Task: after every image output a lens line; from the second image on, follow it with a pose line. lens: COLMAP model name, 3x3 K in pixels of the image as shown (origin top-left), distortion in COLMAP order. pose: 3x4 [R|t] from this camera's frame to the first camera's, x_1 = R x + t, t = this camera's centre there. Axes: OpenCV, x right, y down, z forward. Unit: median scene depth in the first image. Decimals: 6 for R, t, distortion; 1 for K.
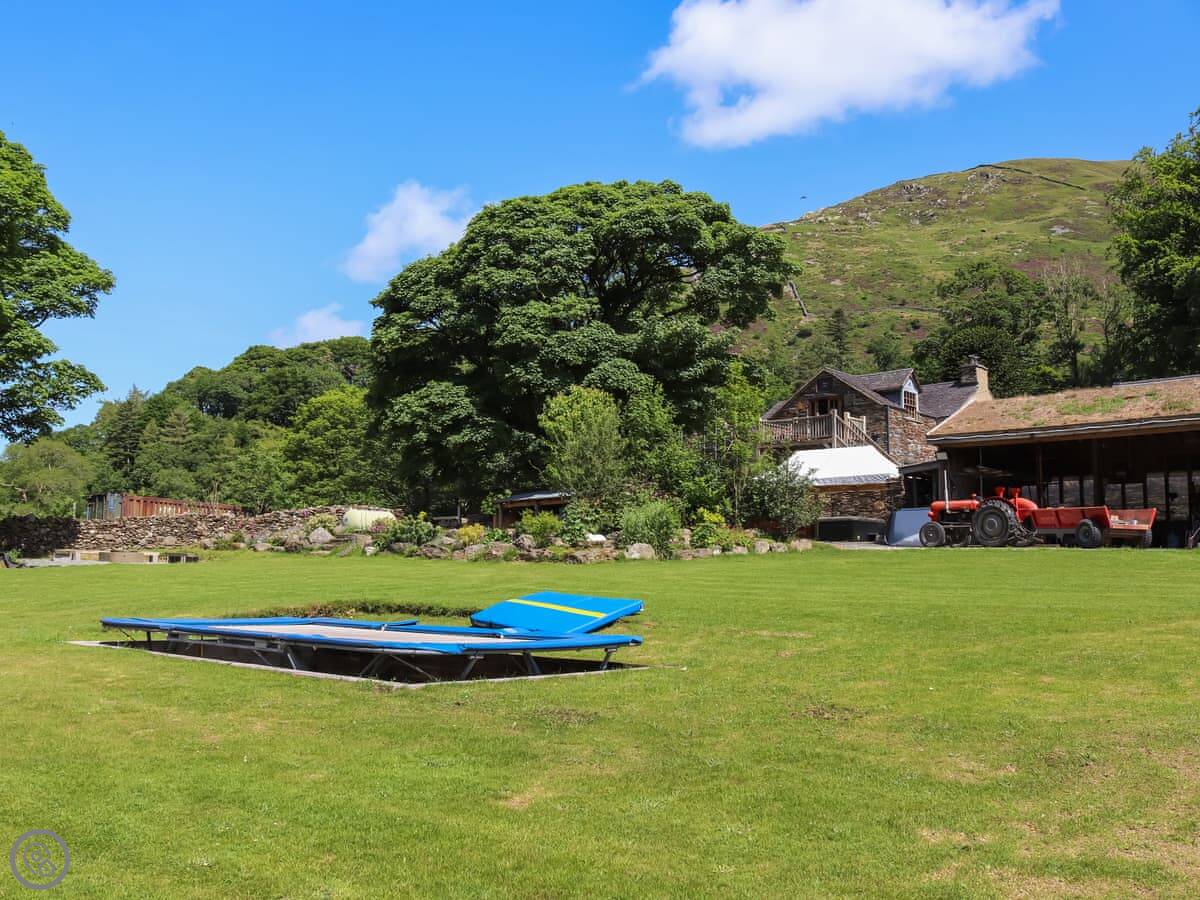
lens RADIAL K [[1094.1, 0, 600.0], [0, 1094.1, 450.0], [0, 0, 1]] dist [-0.149888, 0.146743]
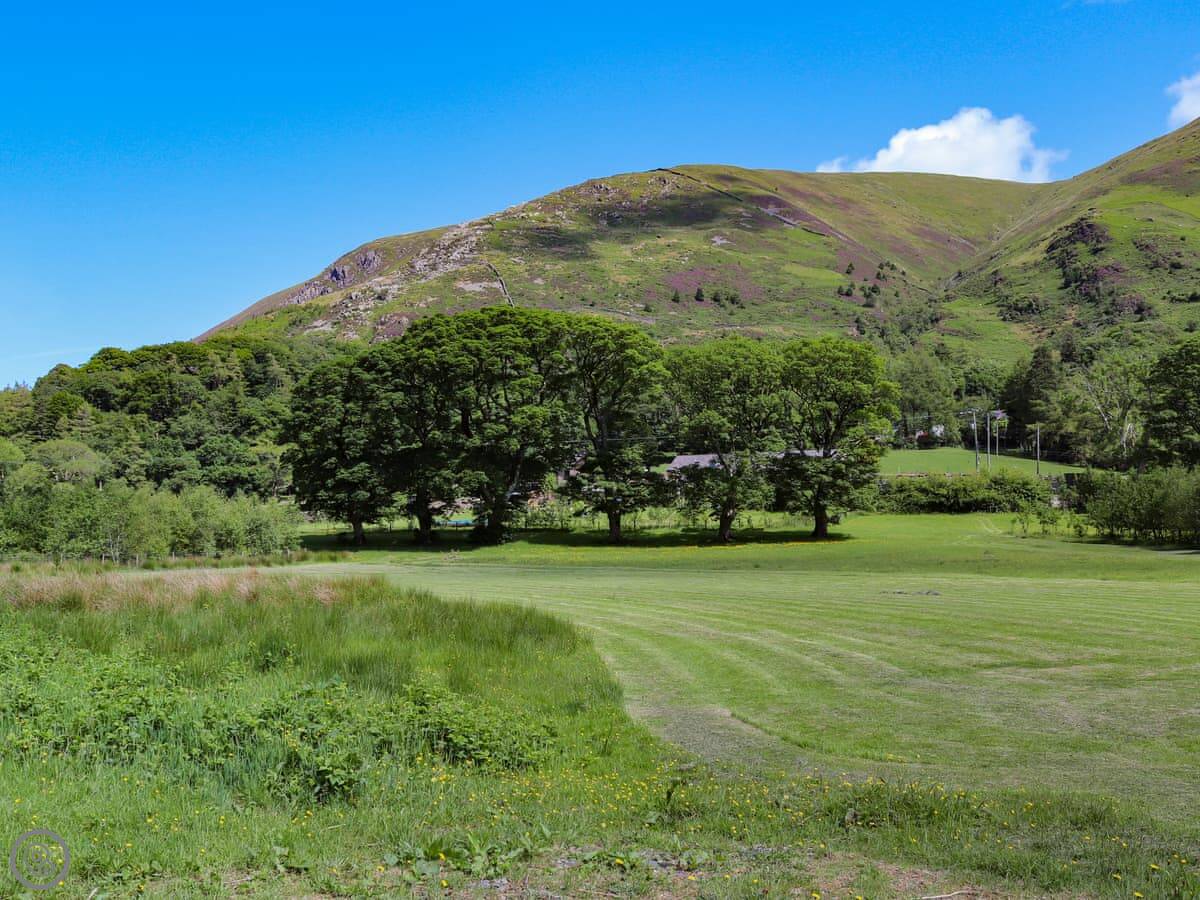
lens RADIAL K [[1094.1, 0, 600.0], [0, 1094.1, 450.0], [0, 0, 1]] dist [-0.149888, 0.146743]
pose [[0.958407, 0.004562, 0.285367, -0.059560], [-0.017810, 0.998879, 0.043848, -0.020698], [-0.284847, -0.047107, 0.957415, -0.183192]]
